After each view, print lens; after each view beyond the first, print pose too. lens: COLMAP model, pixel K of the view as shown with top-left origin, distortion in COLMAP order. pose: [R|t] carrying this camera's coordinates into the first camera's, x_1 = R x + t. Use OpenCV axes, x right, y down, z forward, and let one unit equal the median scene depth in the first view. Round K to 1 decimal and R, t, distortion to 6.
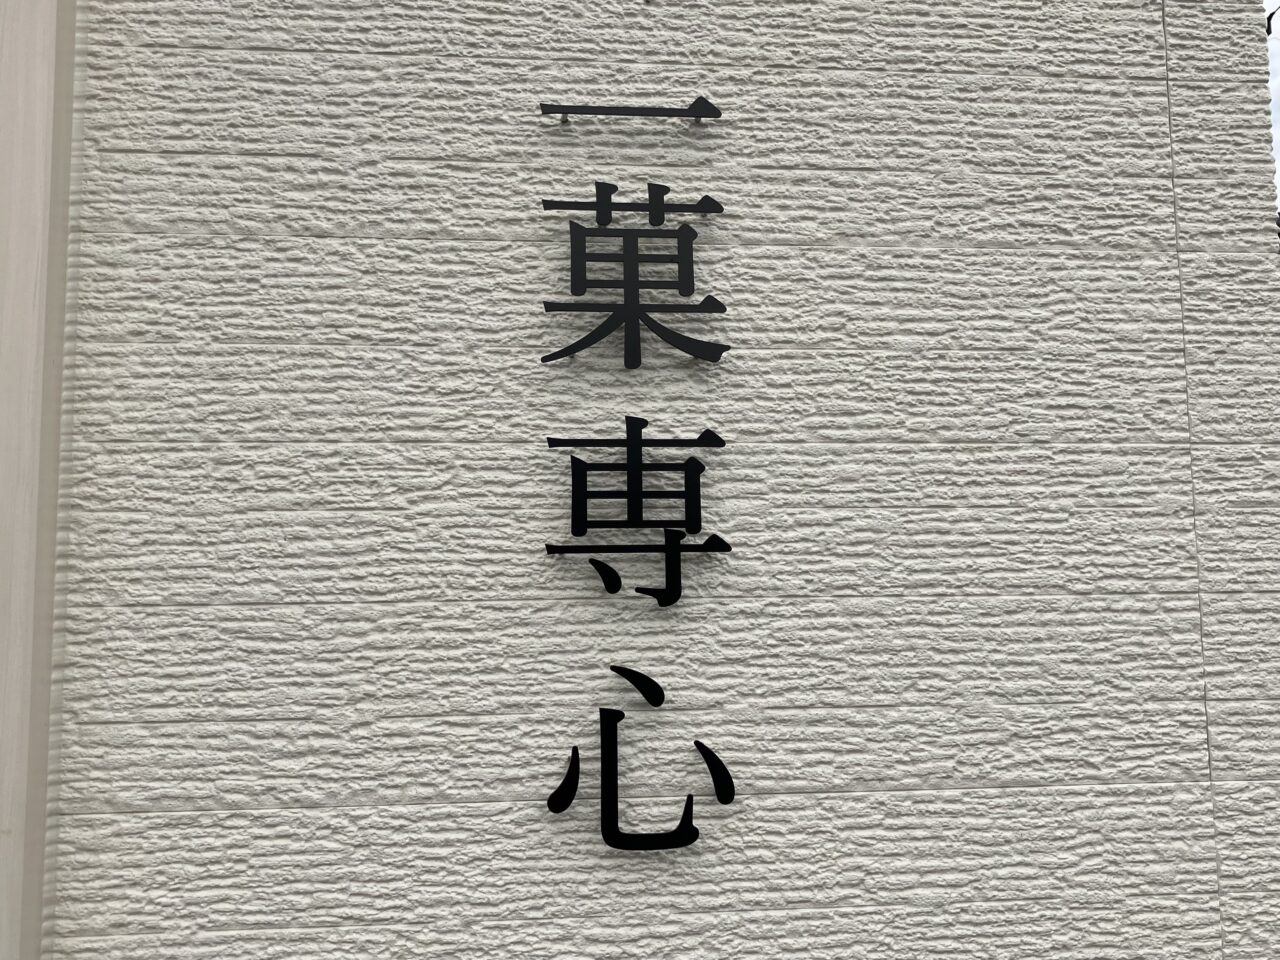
lens RADIAL K [[1060.6, 0, 640.0], [0, 1060.6, 480.0], [0, 0, 1]] dist [0.010597, -0.006729]
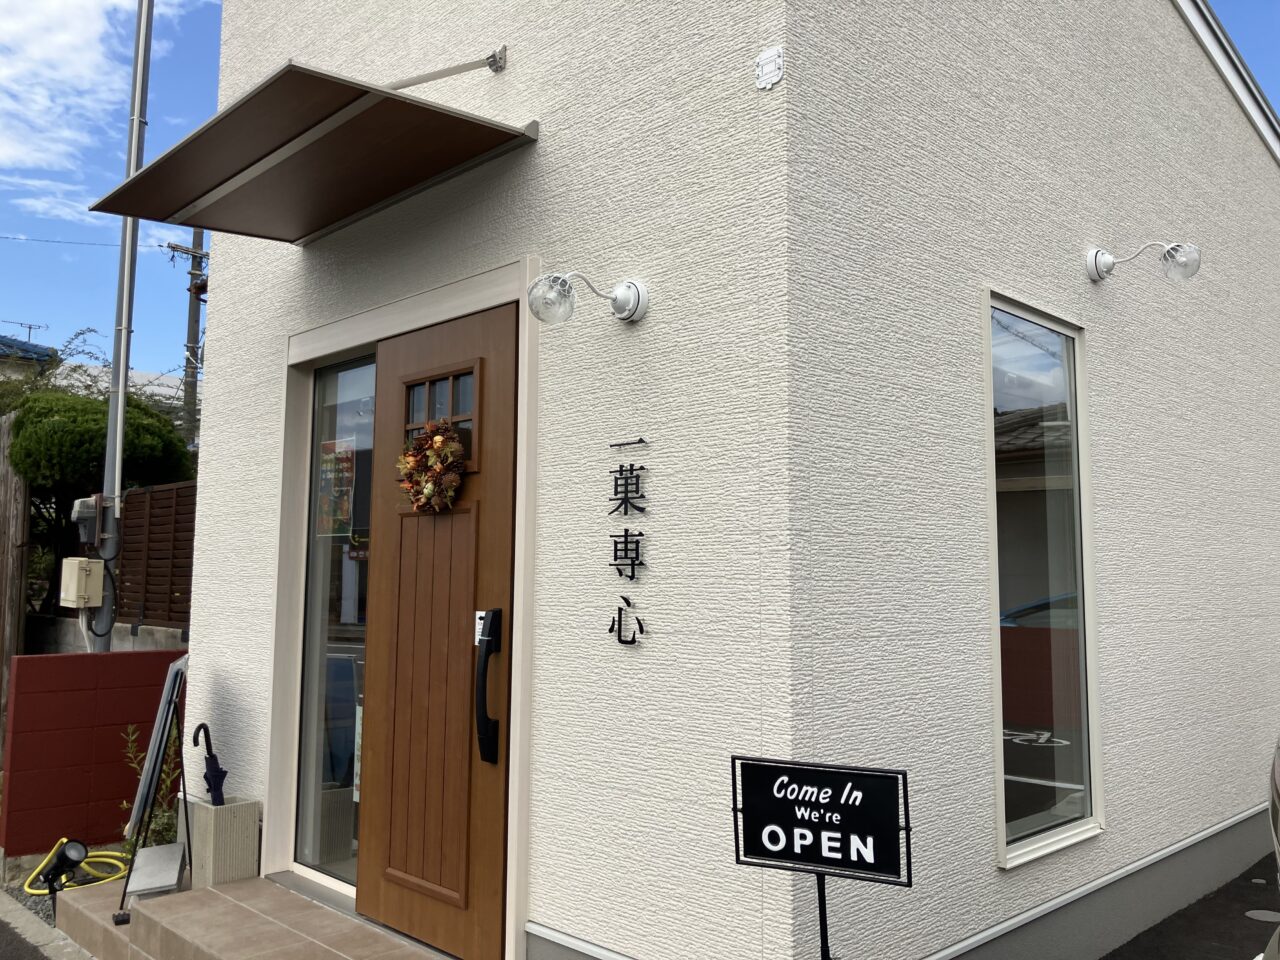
lens RADIAL K [[1060.6, 0, 640.0], [0, 1060.6, 480.0], [0, 0, 1]] dist [0.010597, -0.006729]
pose [[0.651969, -0.055454, -0.756215, 2.826279], [0.050466, 0.998284, -0.029696, -0.116673], [0.756564, -0.018802, 0.653649, -1.370231]]
